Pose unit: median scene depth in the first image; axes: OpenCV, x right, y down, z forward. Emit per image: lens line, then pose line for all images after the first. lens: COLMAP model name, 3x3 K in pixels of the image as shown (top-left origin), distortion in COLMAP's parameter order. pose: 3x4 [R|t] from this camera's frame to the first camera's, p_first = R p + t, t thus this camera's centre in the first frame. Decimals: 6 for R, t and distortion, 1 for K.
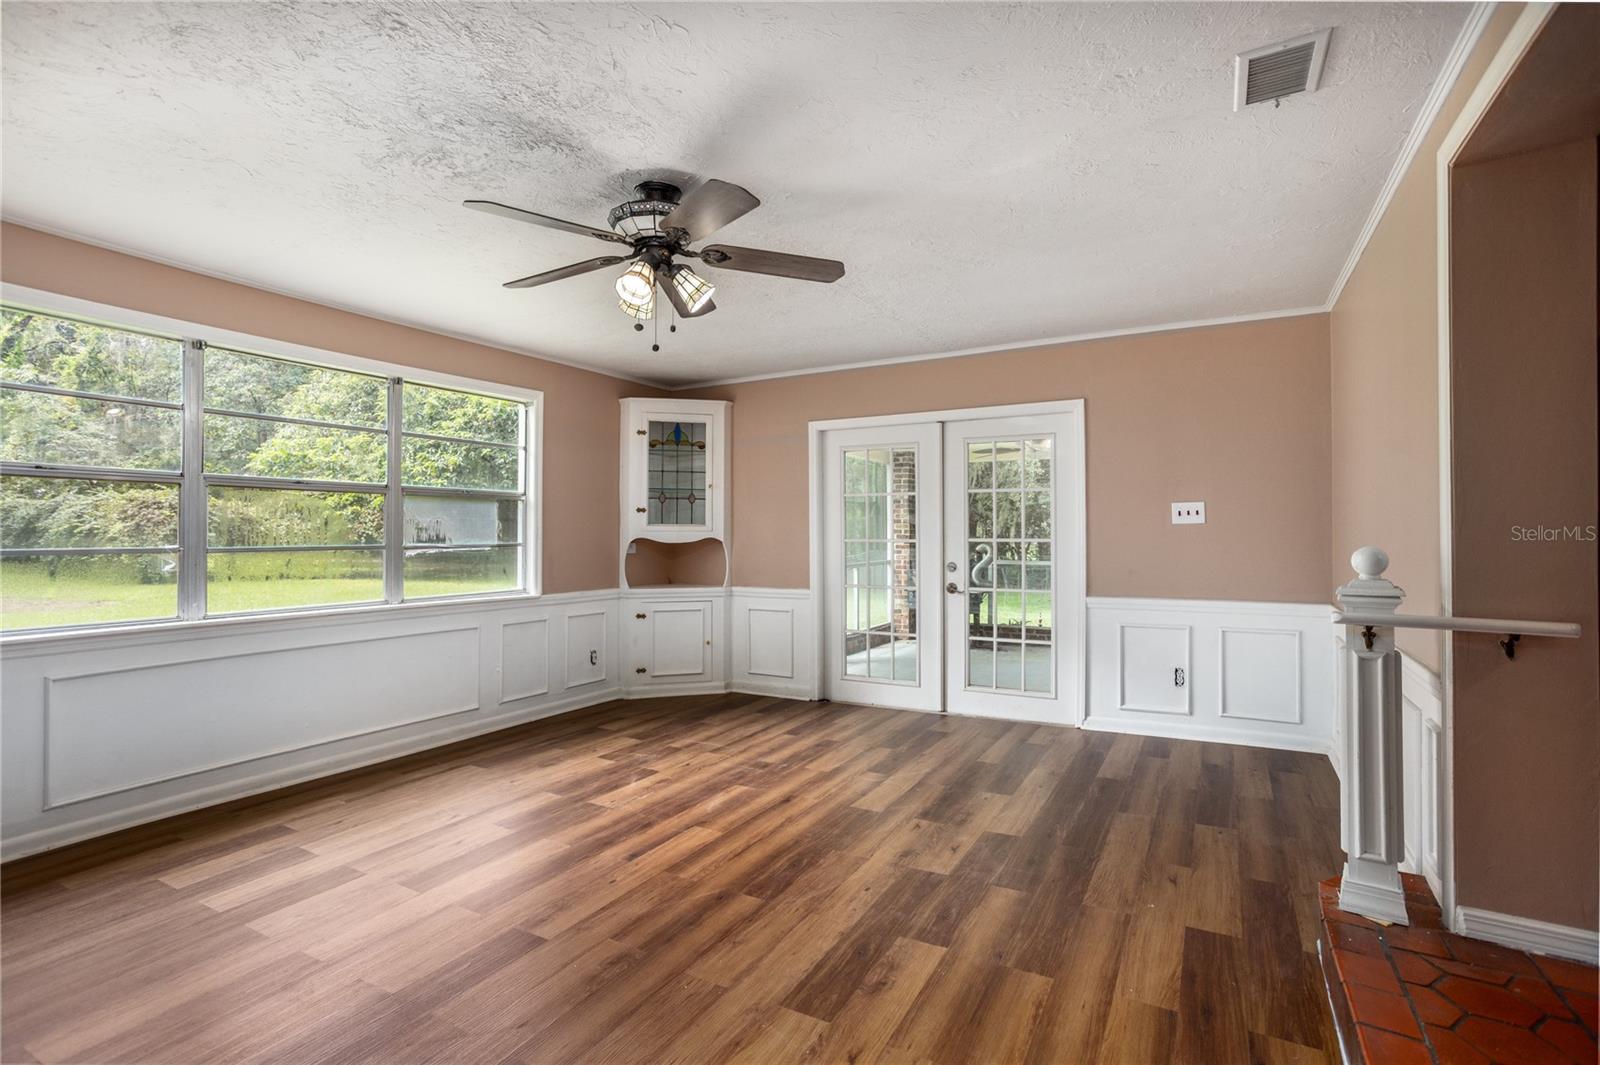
lens RADIAL K [[760.2, 0, 796.3], [0, 760.2, 526.6], [0, 0, 1]] dist [0.003090, 0.001195]
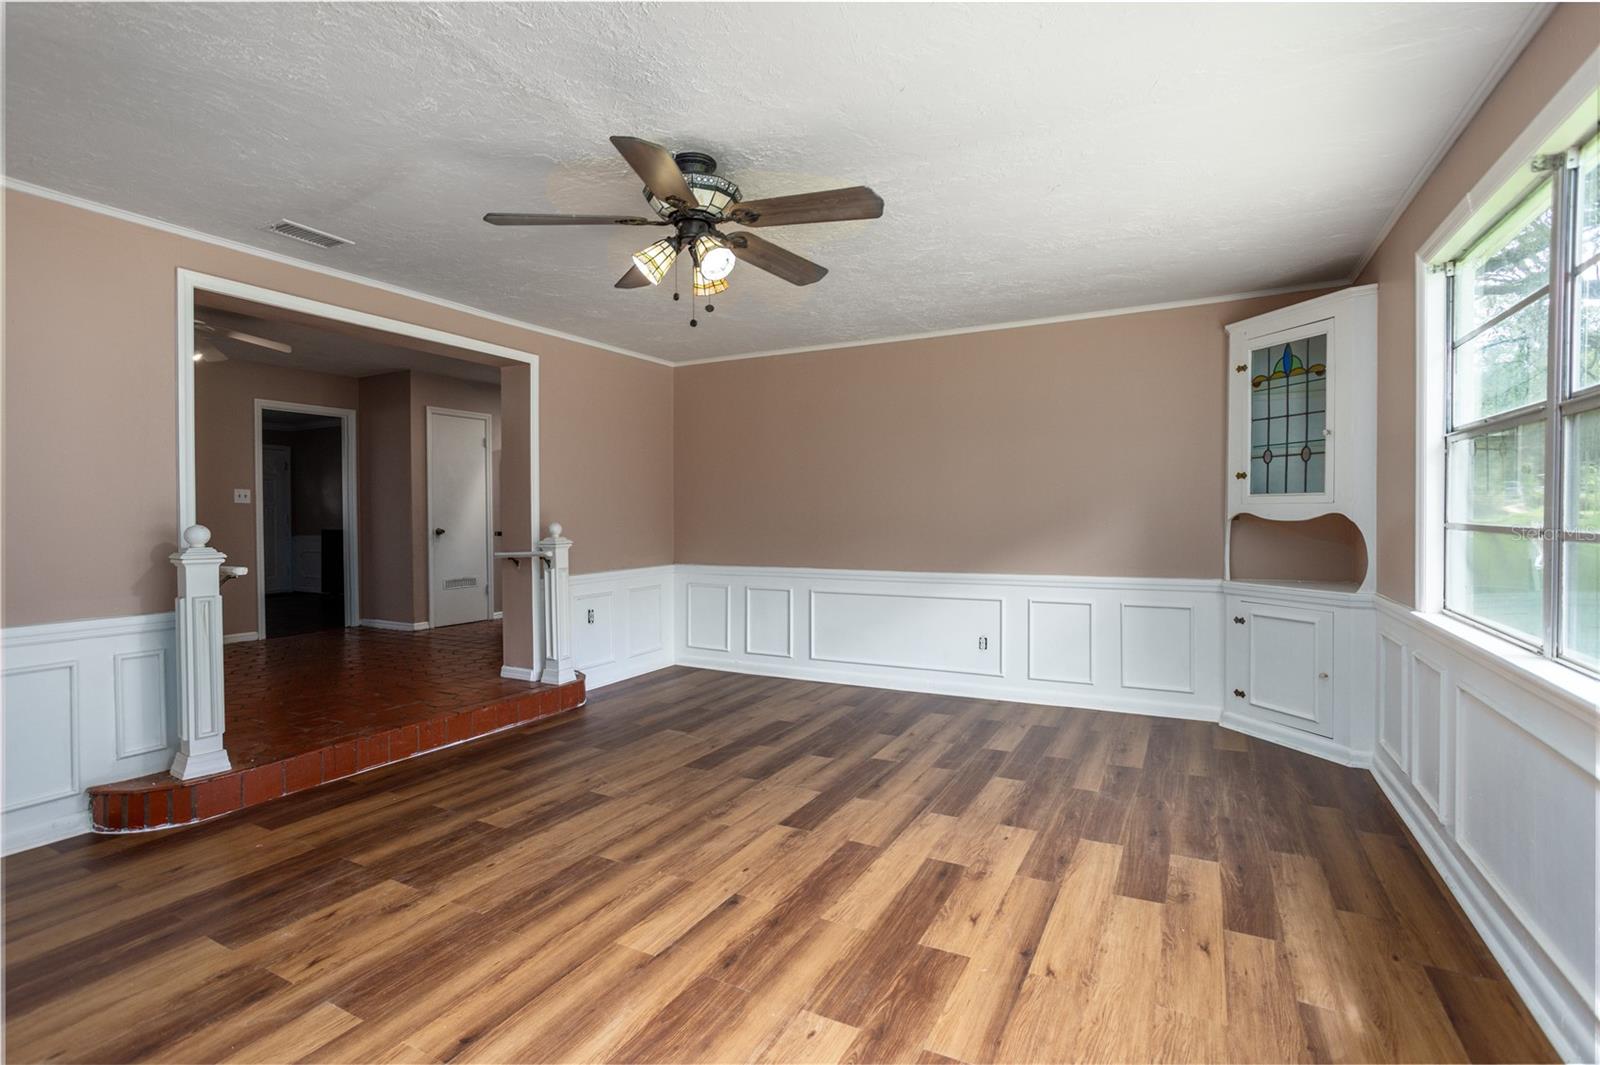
lens RADIAL K [[760.2, 0, 801.5], [0, 760.2, 523.6], [0, 0, 1]] dist [0.003090, 0.001195]
pose [[-0.999720, 0.013380, -0.019525, -0.301549], [0.013286, 0.999900, 0.004927, 0.021698], [0.019589, 0.004666, -0.999797, 1.984161]]
